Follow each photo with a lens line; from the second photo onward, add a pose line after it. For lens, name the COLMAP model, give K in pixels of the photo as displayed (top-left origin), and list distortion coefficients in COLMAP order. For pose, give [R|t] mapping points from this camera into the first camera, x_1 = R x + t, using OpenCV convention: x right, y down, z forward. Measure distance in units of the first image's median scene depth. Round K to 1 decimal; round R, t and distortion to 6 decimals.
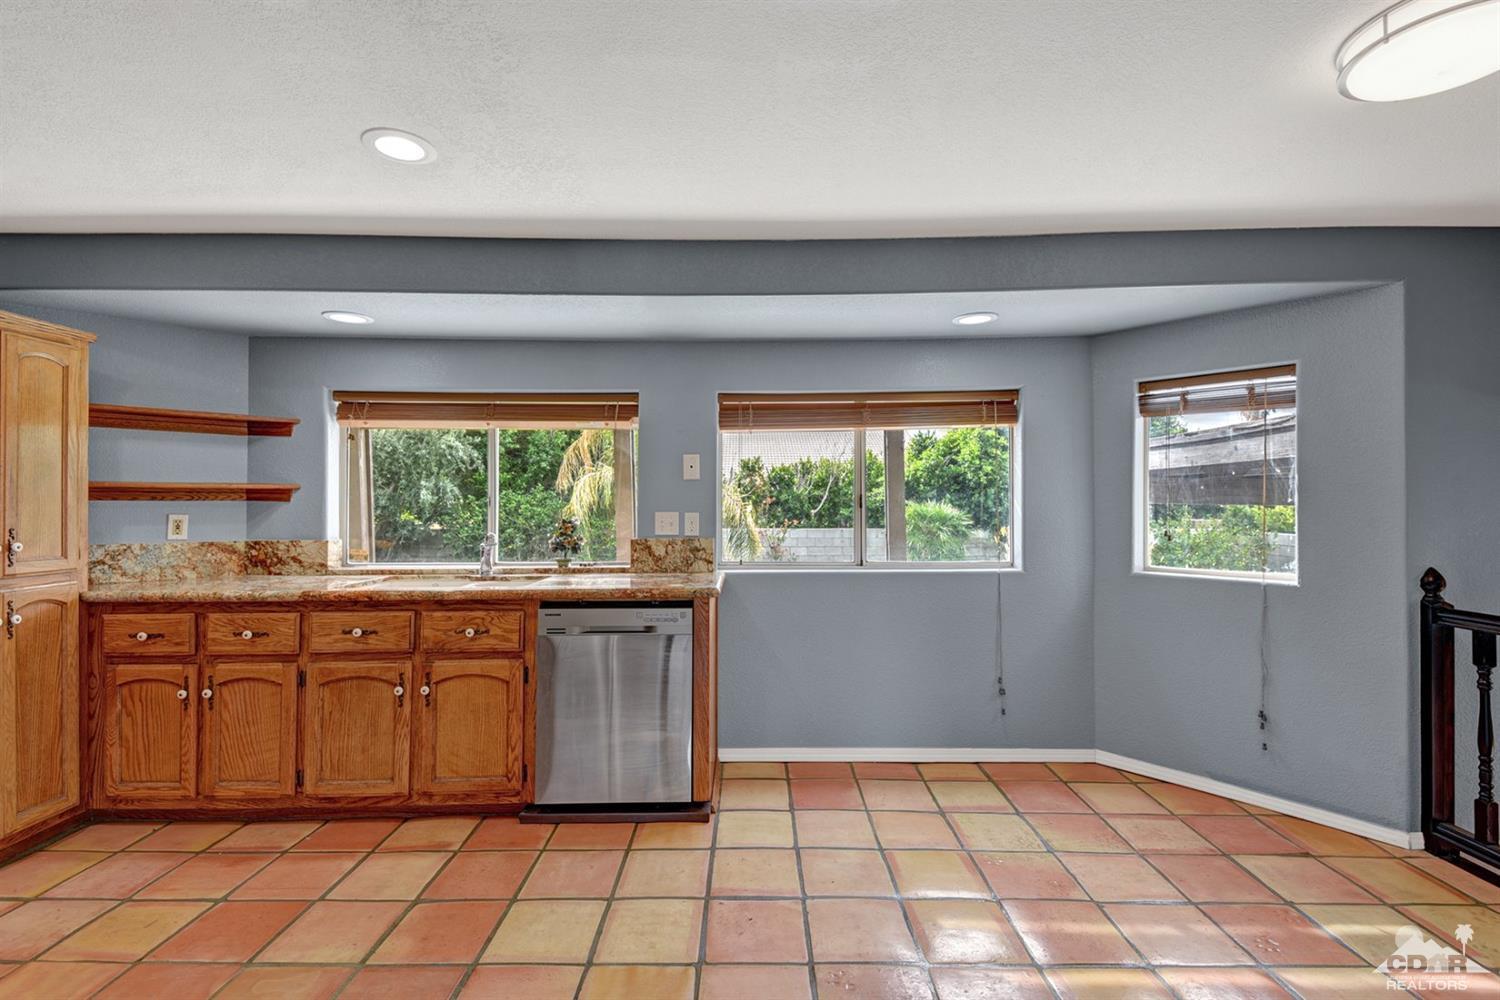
lens RADIAL K [[692.2, 0, 746.8], [0, 692.2, 497.6], [0, 0, 1]] dist [0.064811, -0.000722]
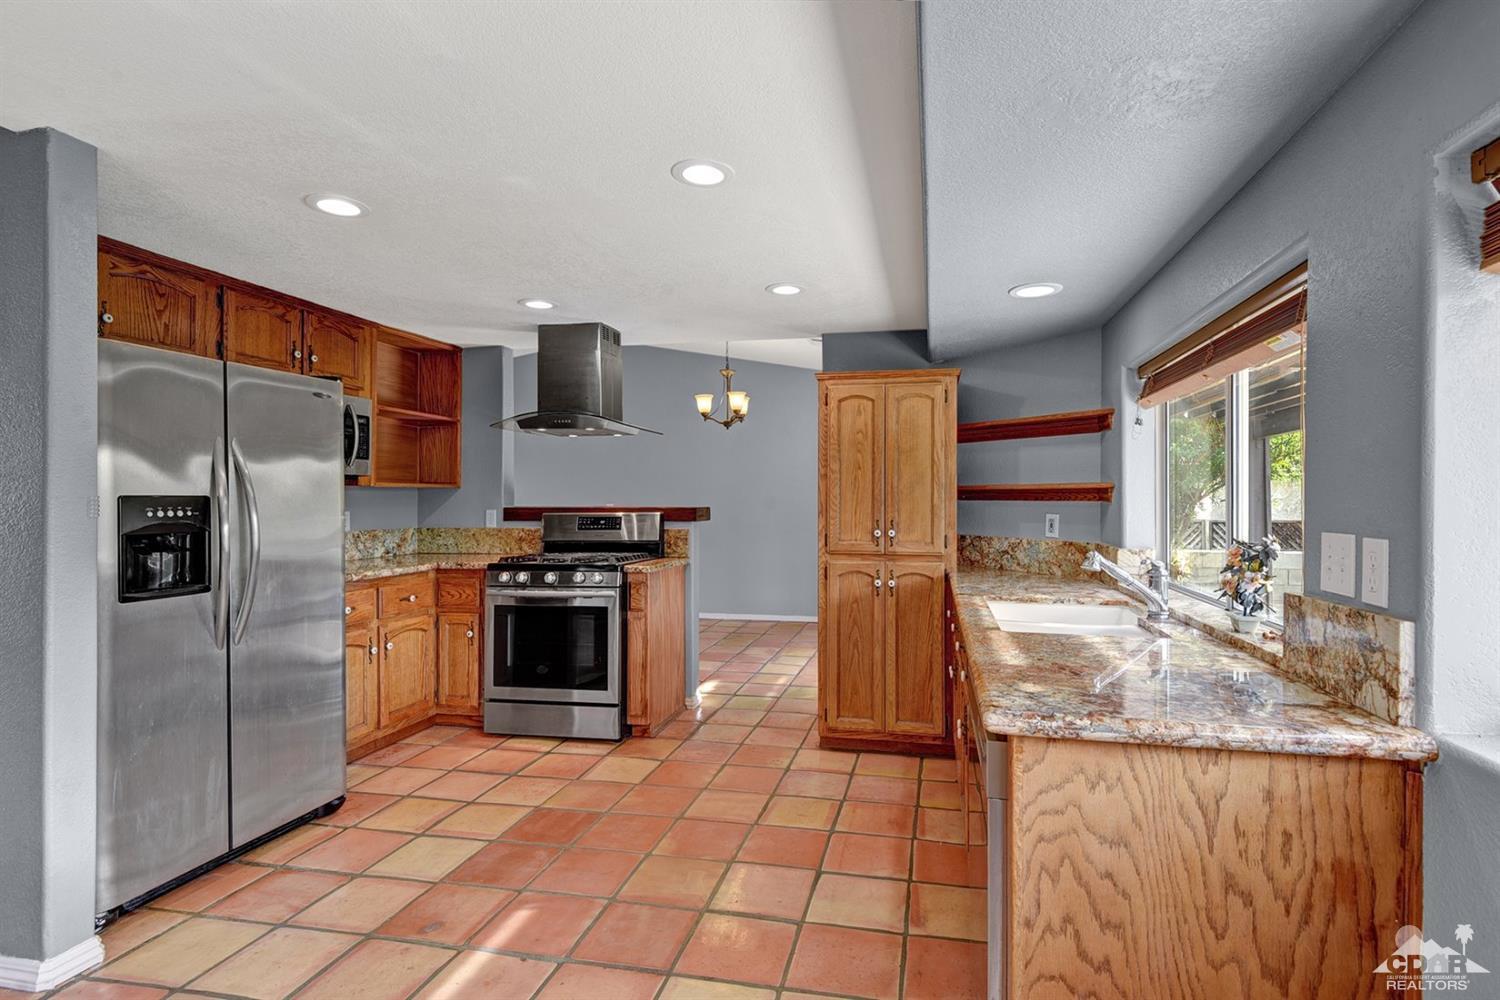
lens RADIAL K [[784.2, 0, 840.9], [0, 784.2, 495.5], [0, 0, 1]] dist [0.001778, -0.000001]
pose [[-0.180506, -0.002578, -0.983570, 0.487243], [0.008114, 0.999959, -0.004110, -0.001424], [0.983540, -0.008723, -0.180478, 1.085871]]
